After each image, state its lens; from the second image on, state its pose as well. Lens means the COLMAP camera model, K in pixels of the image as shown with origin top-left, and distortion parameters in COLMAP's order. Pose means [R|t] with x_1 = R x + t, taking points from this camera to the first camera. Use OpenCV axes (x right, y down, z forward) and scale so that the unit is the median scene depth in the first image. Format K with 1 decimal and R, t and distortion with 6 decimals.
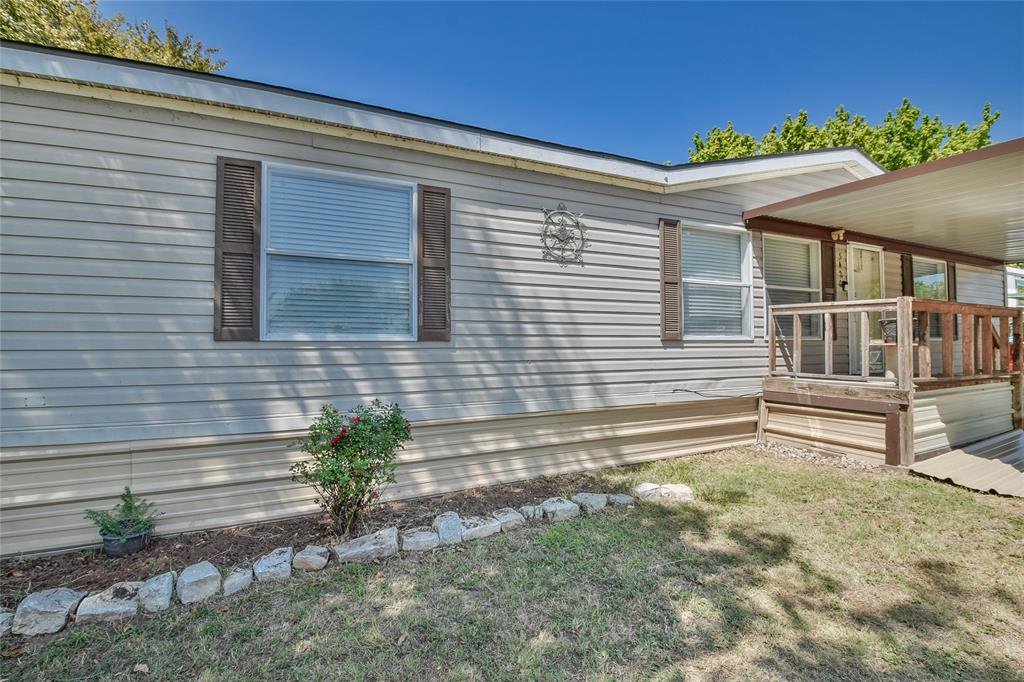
lens RADIAL K [[435.9, 0, 512.0], [0, 435.9, 340.4], [0, 0, 1]] dist [-0.005361, -0.000500]
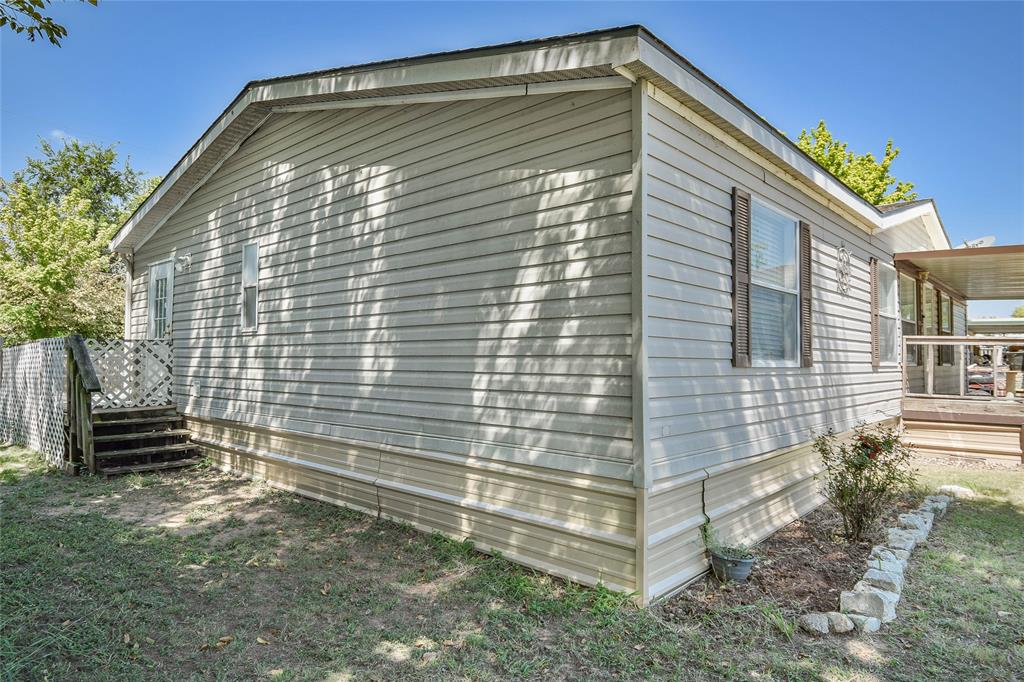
lens RADIAL K [[619.3, 0, 512.0], [0, 619.3, 346.2], [0, 0, 1]] dist [0.003706, 0.000724]
pose [[0.917385, 0.025188, 0.397203, -1.125919], [-0.022258, 0.999680, -0.011985, -0.011892], [-0.397378, 0.002154, 0.917653, -0.095973]]
